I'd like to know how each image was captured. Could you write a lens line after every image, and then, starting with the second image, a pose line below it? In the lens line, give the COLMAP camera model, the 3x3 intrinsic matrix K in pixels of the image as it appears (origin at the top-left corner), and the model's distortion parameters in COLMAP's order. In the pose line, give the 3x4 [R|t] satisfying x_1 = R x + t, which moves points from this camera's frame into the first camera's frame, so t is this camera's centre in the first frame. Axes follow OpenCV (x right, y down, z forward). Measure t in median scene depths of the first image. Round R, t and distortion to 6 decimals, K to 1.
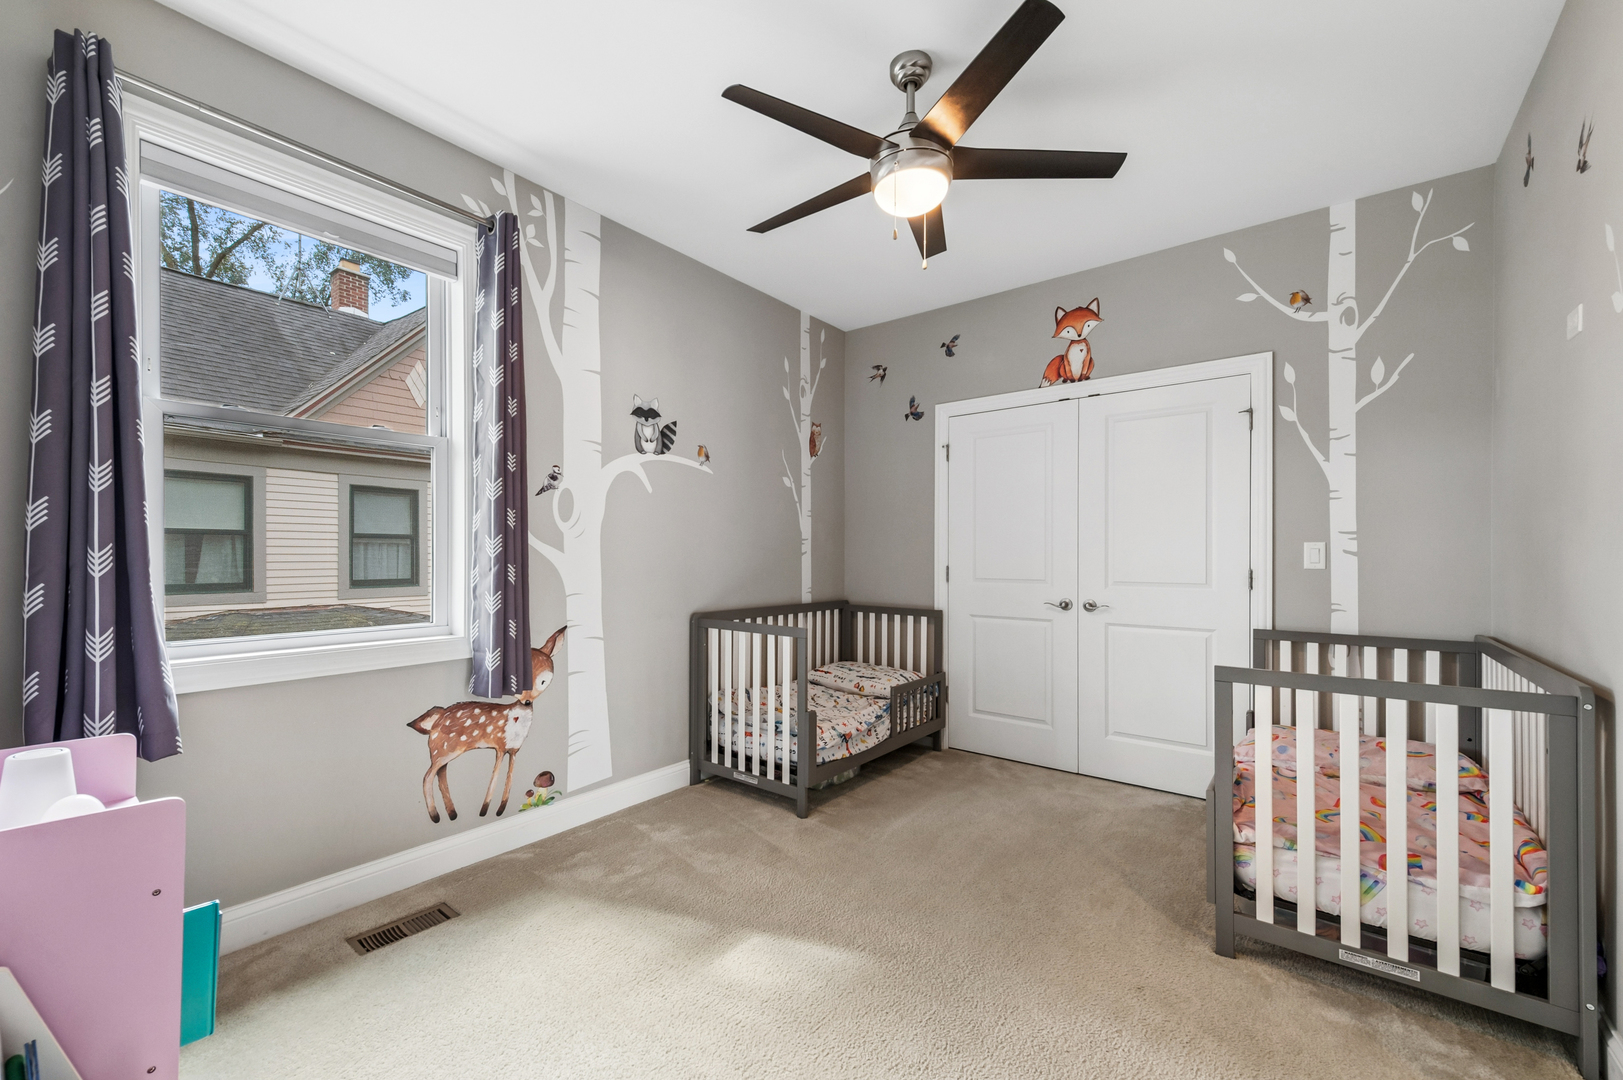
lens RADIAL K [[641.7, 0, 805.7], [0, 641.7, 553.9], [0, 0, 1]] dist [0.002467, -0.000183]
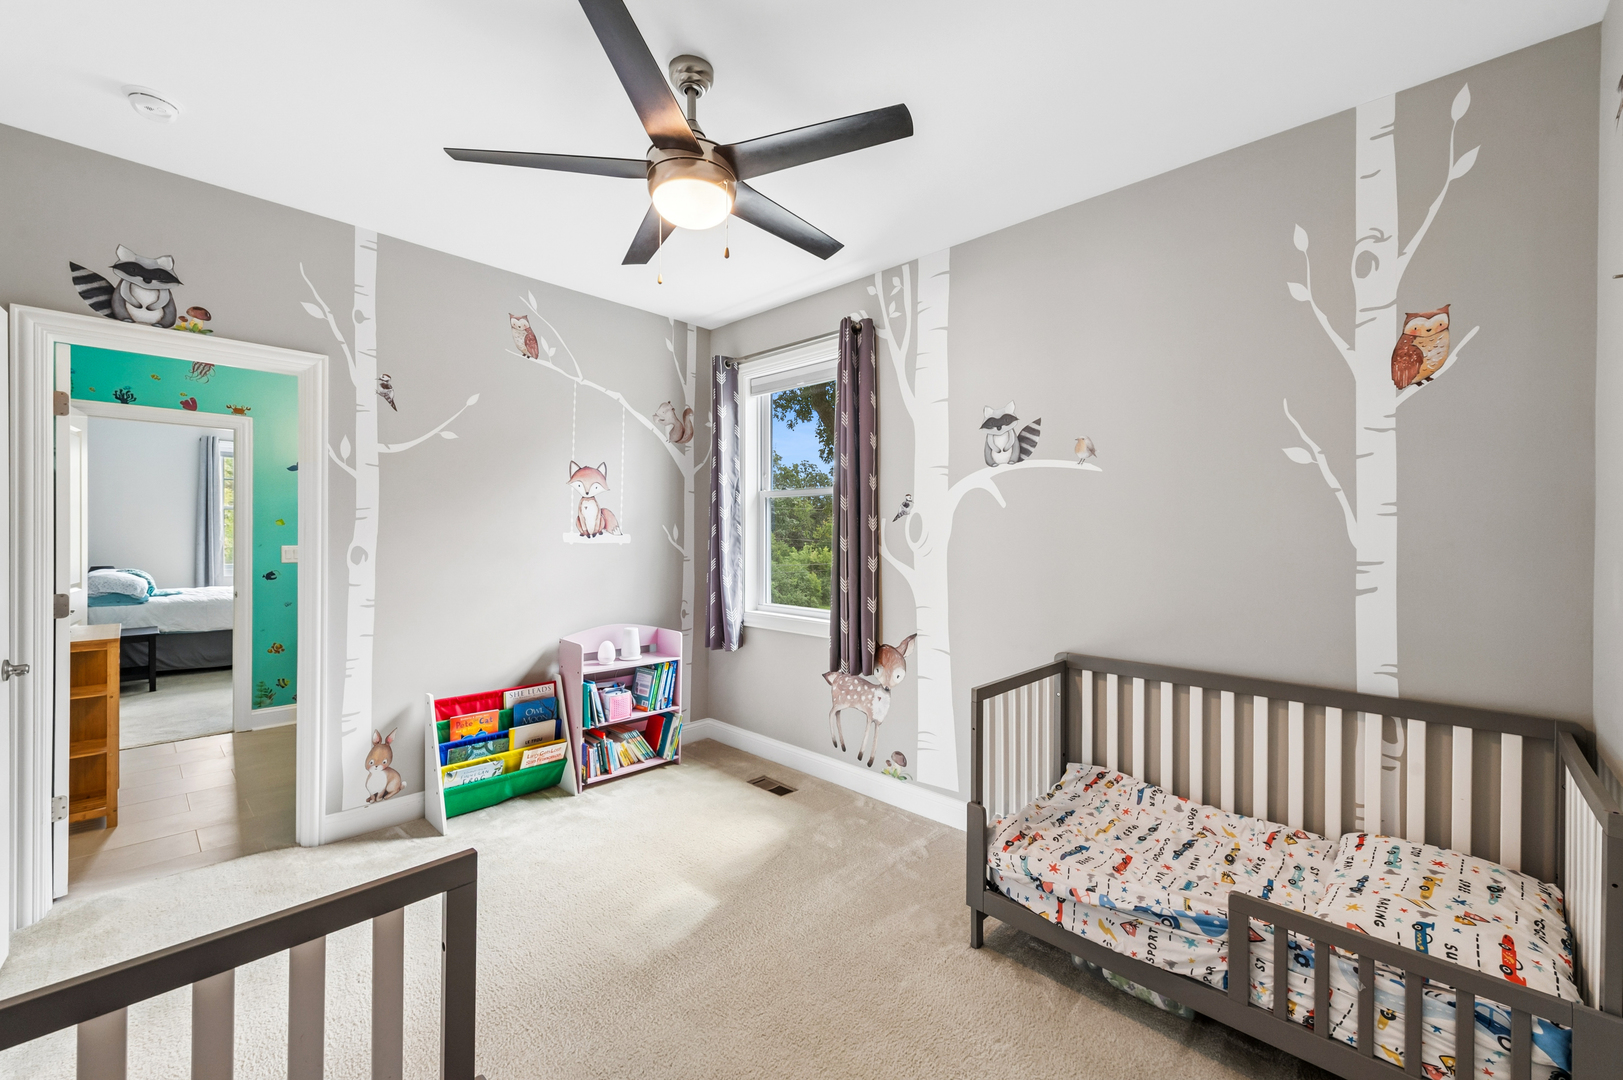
lens RADIAL K [[646.2, 0, 811.5], [0, 646.2, 540.0], [0, 0, 1]] dist [0.012589, -0.000056]
pose [[-0.084924, 0.000548, -0.996387, 0.712059], [-0.010400, 0.999945, 0.001436, -0.048450], [0.996333, 0.010485, -0.084914, 0.825019]]
